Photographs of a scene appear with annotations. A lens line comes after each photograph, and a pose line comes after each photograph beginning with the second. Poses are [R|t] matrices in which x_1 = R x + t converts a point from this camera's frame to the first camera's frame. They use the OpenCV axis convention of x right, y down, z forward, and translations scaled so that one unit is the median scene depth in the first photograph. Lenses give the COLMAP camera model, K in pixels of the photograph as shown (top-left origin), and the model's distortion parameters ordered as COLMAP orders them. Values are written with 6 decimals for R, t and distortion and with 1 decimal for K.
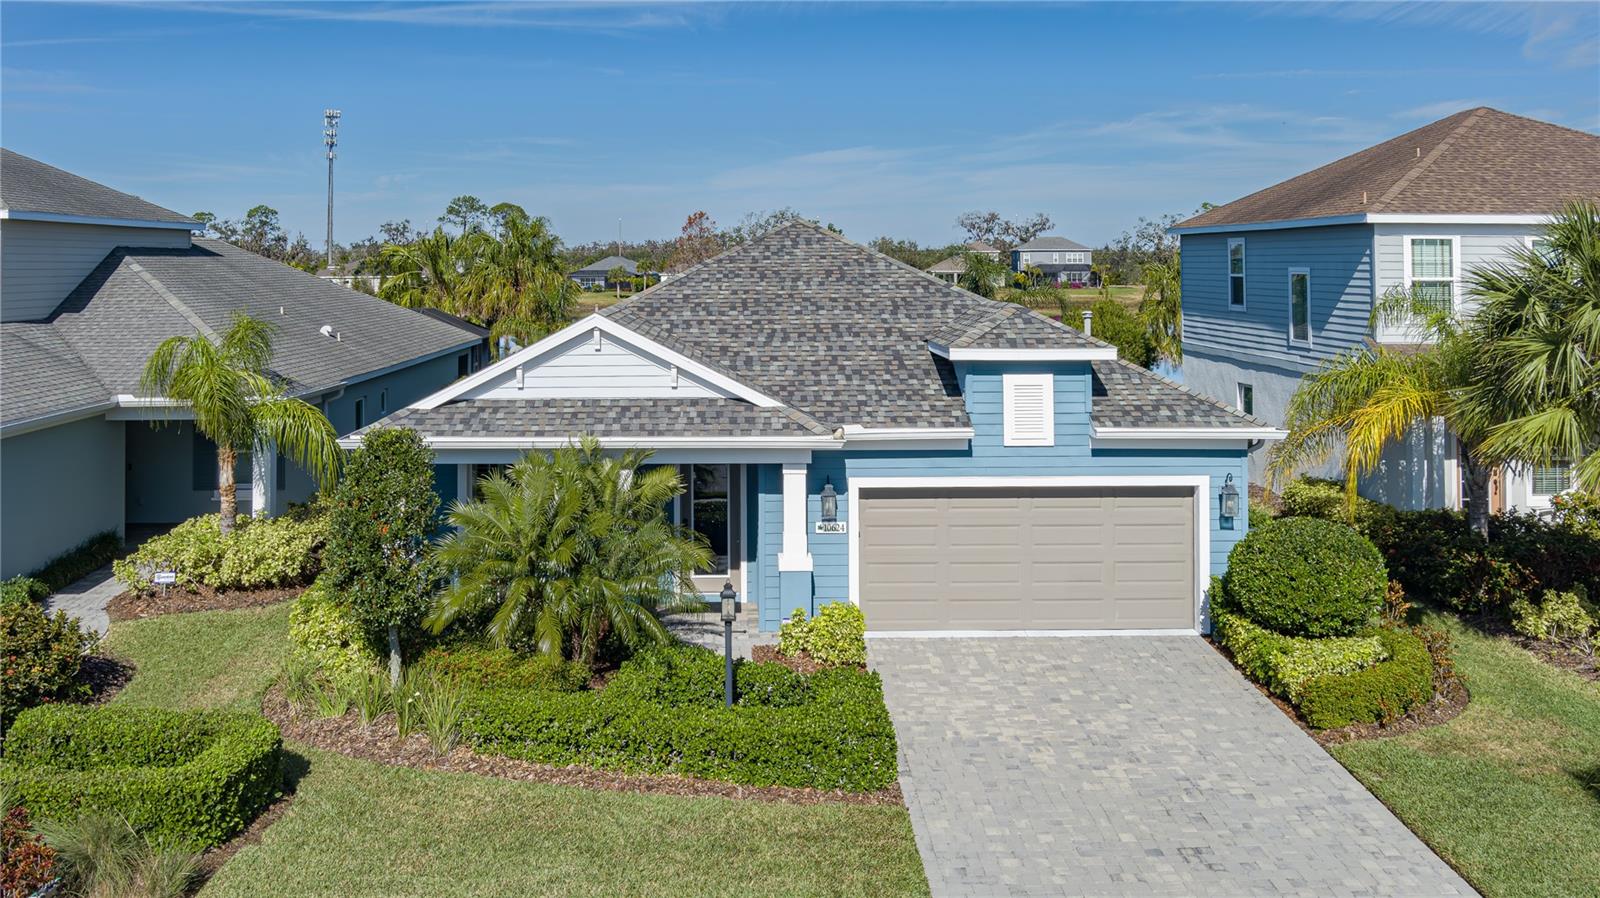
lens RADIAL K [[1333.0, 0, 742.6], [0, 1333.0, 221.1], [0, 0, 1]] dist [-0.020739, -0.009107]
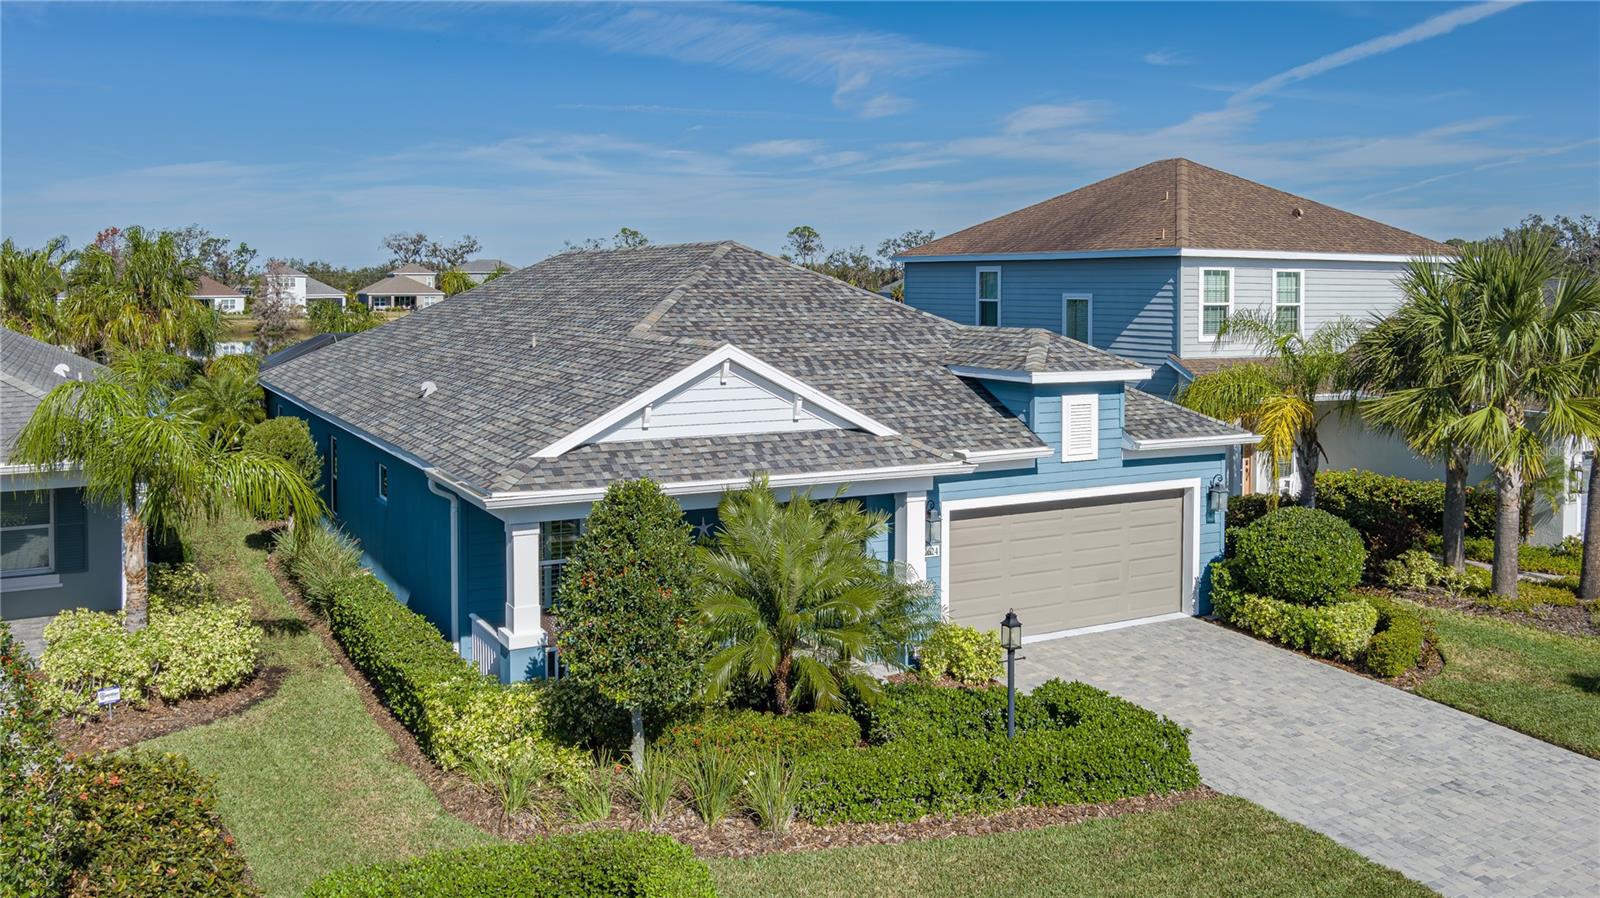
lens RADIAL K [[1329.3, 0, 792.7], [0, 1329.3, 314.8], [0, 0, 1]] dist [-0.028745, 0.004776]
pose [[0.878742, -0.003889, 0.477281, -0.508107], [-0.021781, 0.998598, 0.048237, 0.004005], [-0.476800, -0.052783, 0.877426, 0.174749]]
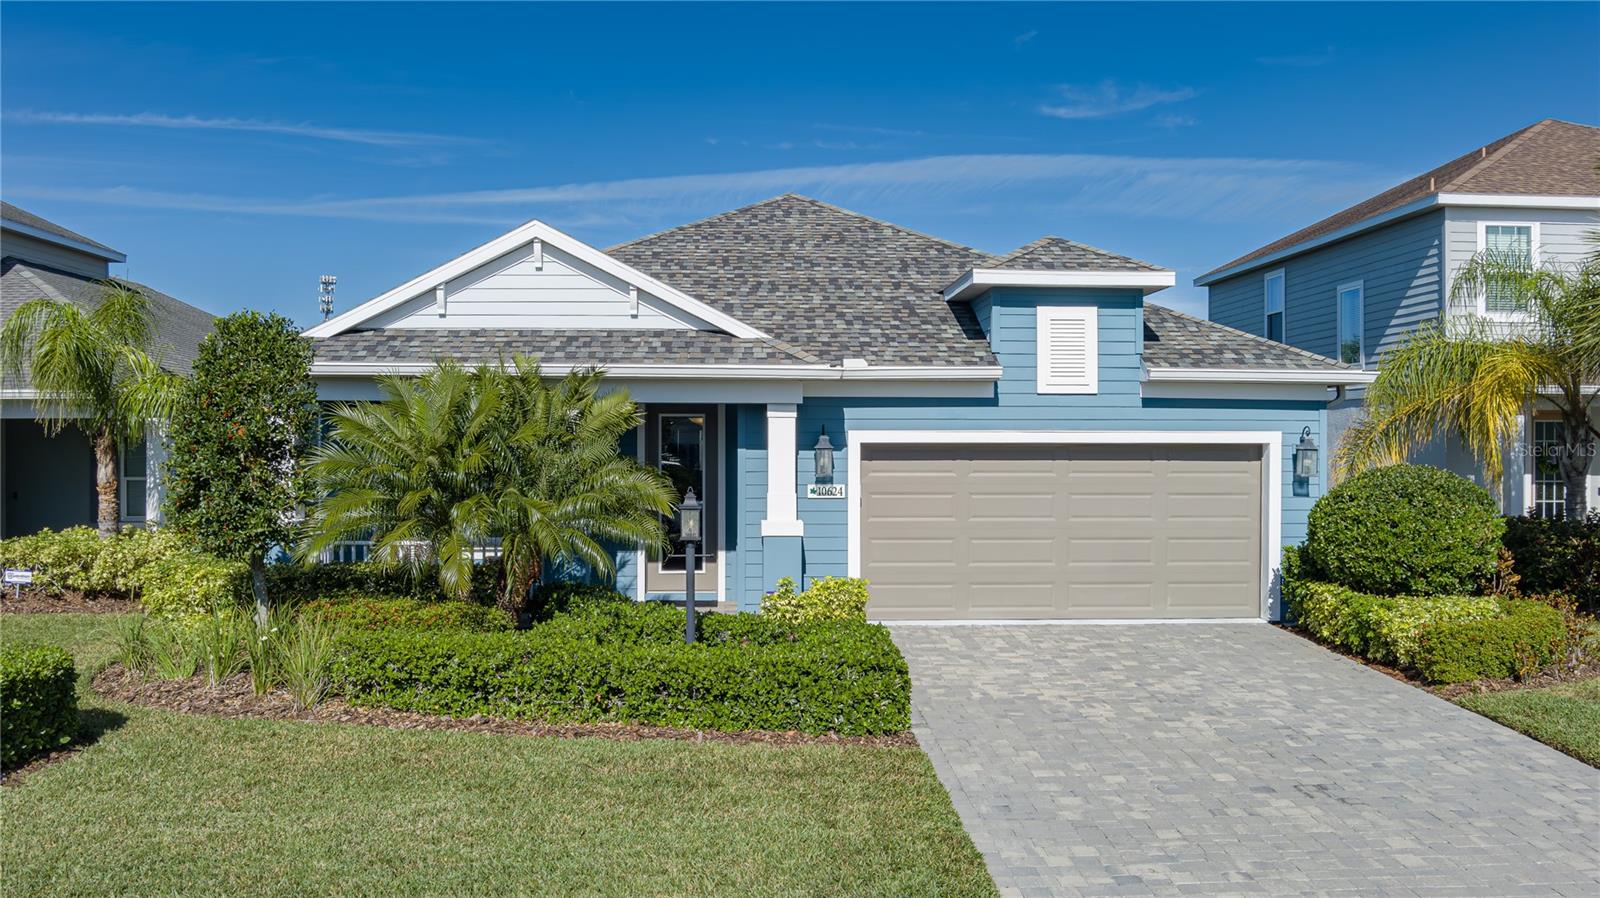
lens RADIAL K [[1310.0, 0, 802.1], [0, 1310.0, 446.9], [0, 0, 1]] dist [-0.037129, 0.001252]
pose [[0.998996, 0.005262, 0.044497, 0.015820], [-0.006652, 0.999493, 0.031138, 0.179823], [-0.044310, -0.031403, 0.998524, 0.201358]]
